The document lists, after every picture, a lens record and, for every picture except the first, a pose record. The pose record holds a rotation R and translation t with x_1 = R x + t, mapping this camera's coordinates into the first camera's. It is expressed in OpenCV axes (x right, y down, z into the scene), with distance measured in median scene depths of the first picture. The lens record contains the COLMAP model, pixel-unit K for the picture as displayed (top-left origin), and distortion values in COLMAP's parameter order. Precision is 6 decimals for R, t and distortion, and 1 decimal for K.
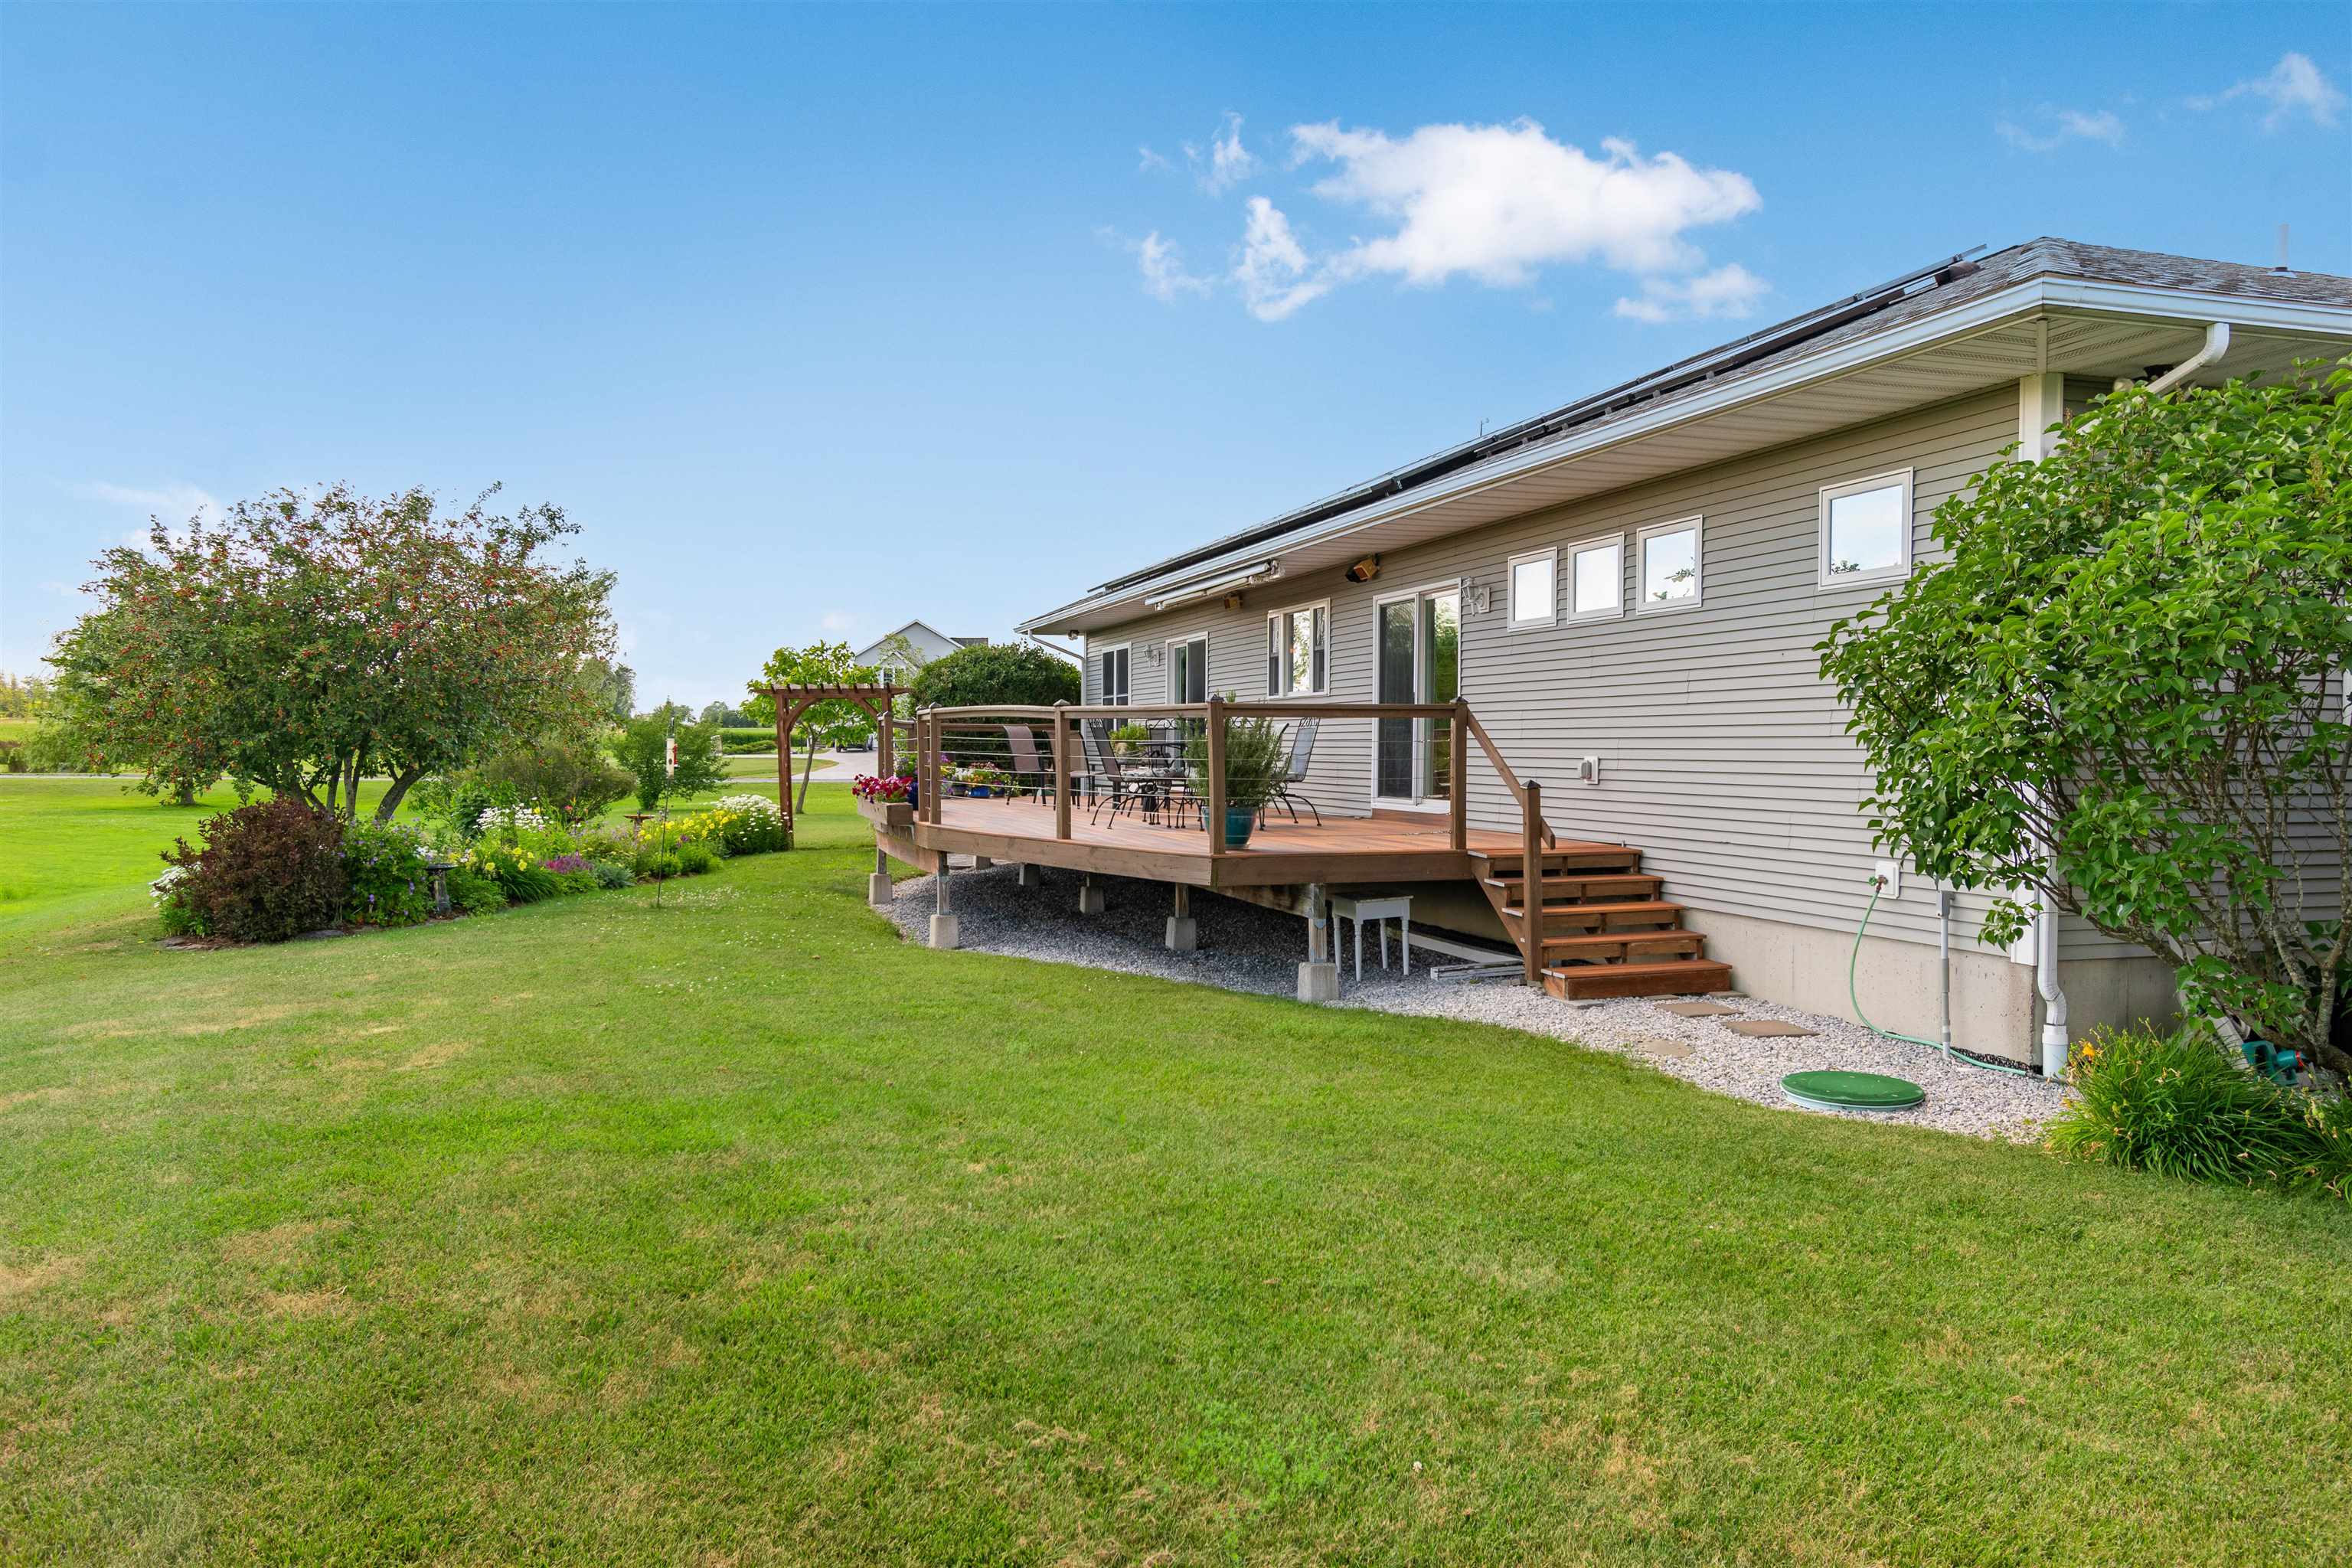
lens RADIAL K [[1569.5, 0, 1216.8], [0, 1569.5, 821.2], [0, 0, 1]] dist [-0.004484, -0.001607]
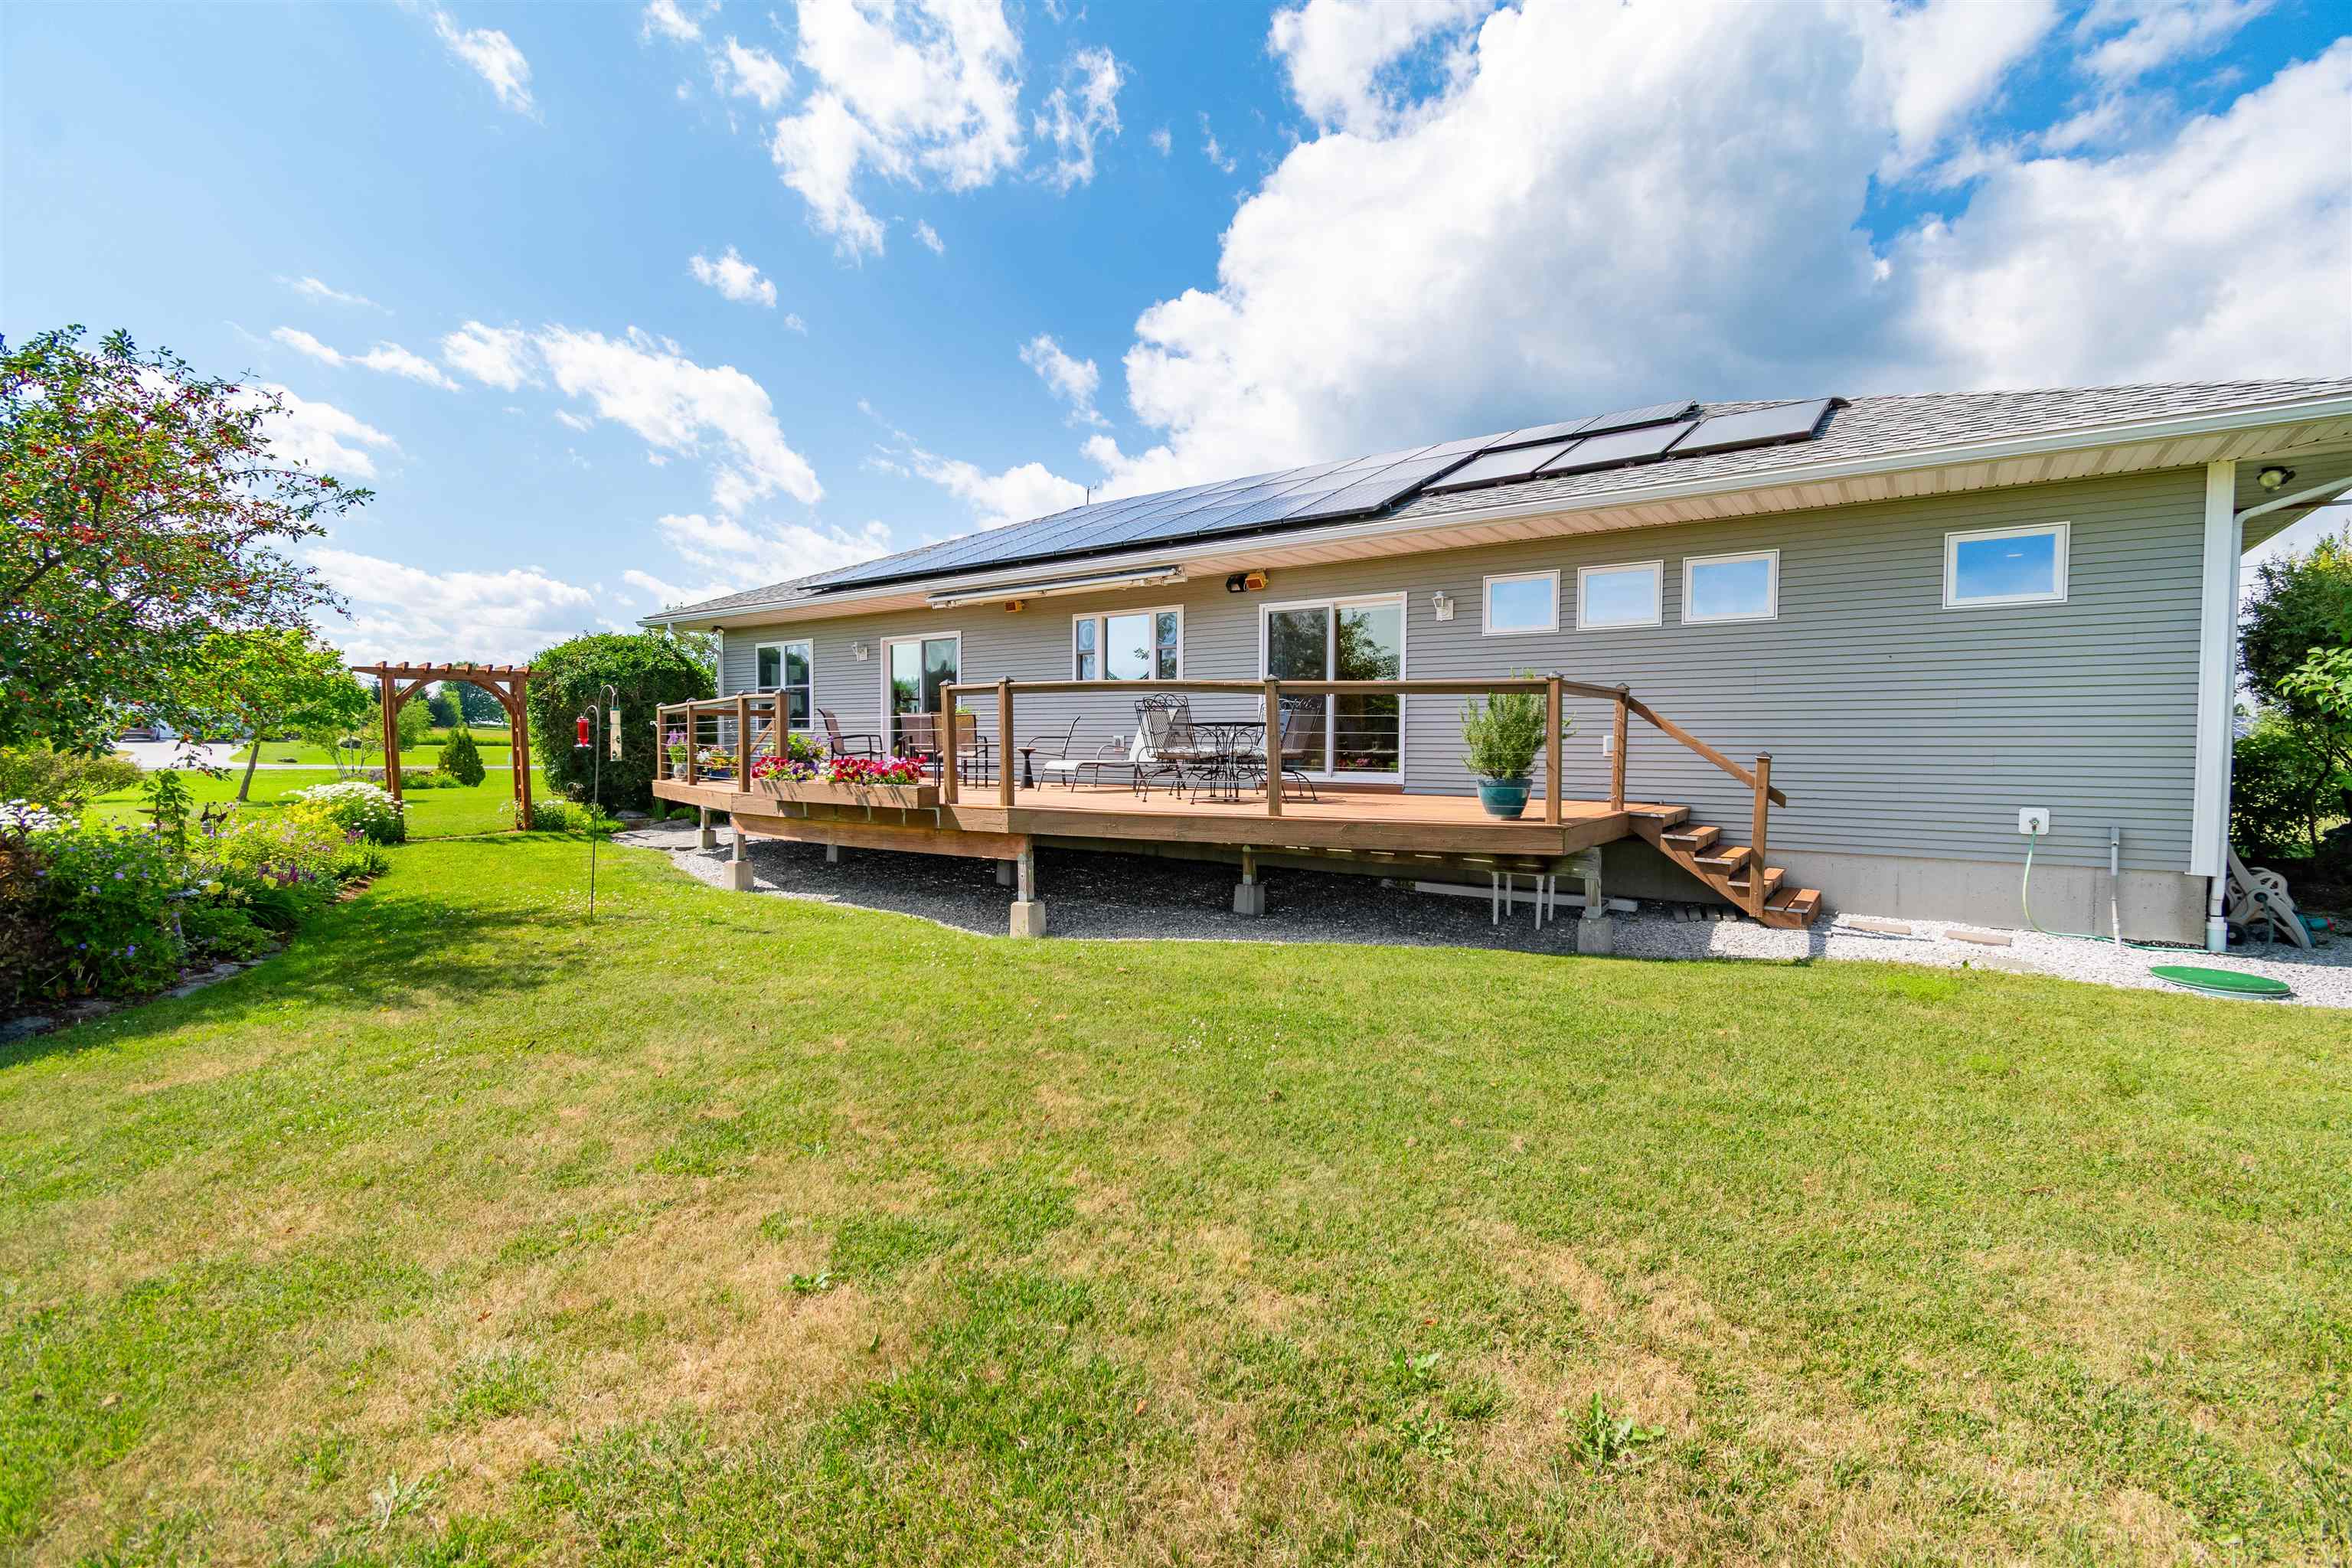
lens RADIAL K [[1002.9, 0, 1176.0], [0, 1002.9, 784.0], [0, 0, 1]] dist [0.001734, -0.004575]
pose [[0.817252, -0.021661, 0.575873, -0.417460], [0.024739, 0.999691, 0.002494, -0.009702], [-0.575749, 0.012208, 0.817536, 0.428865]]
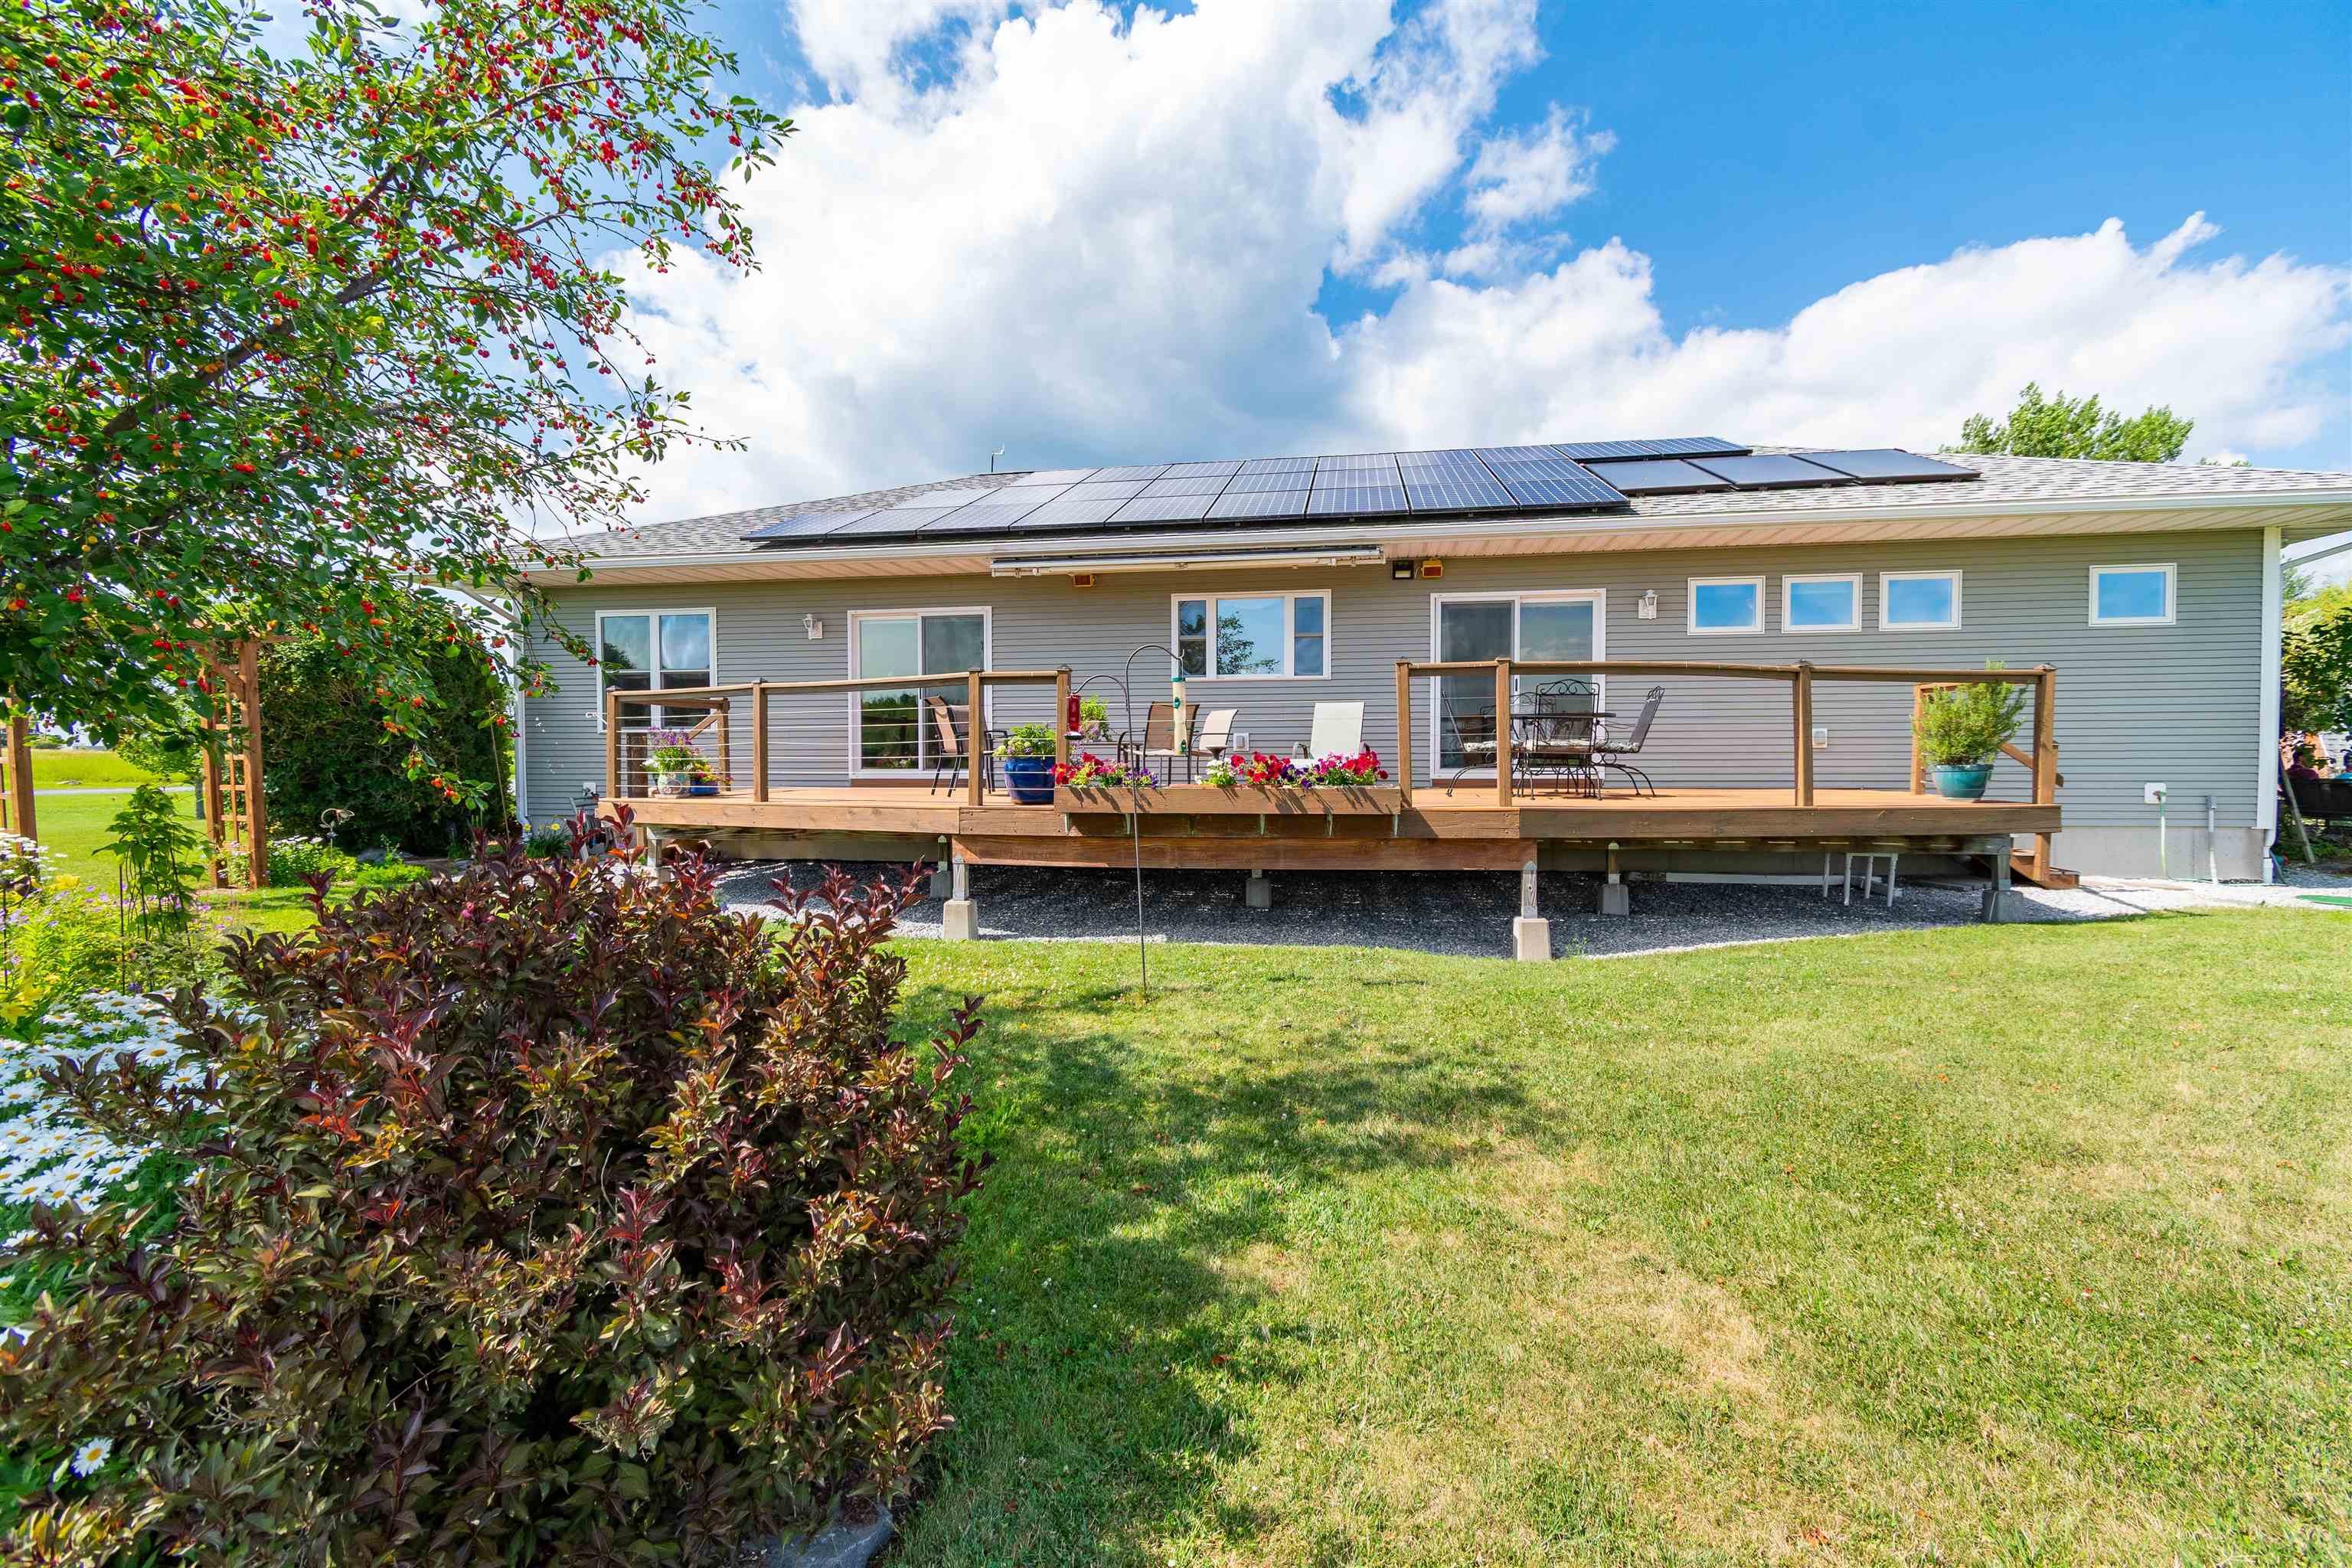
lens RADIAL K [[1014.9, 0, 1171.0], [0, 1014.9, 830.4], [0, 0, 1]] dist [-0.000043, -0.000230]
pose [[0.485719, -0.067048, 0.871540, -0.675785], [0.046308, 0.997627, 0.050940, -0.019310], [-0.872888, 0.015617, 0.487671, 0.847402]]
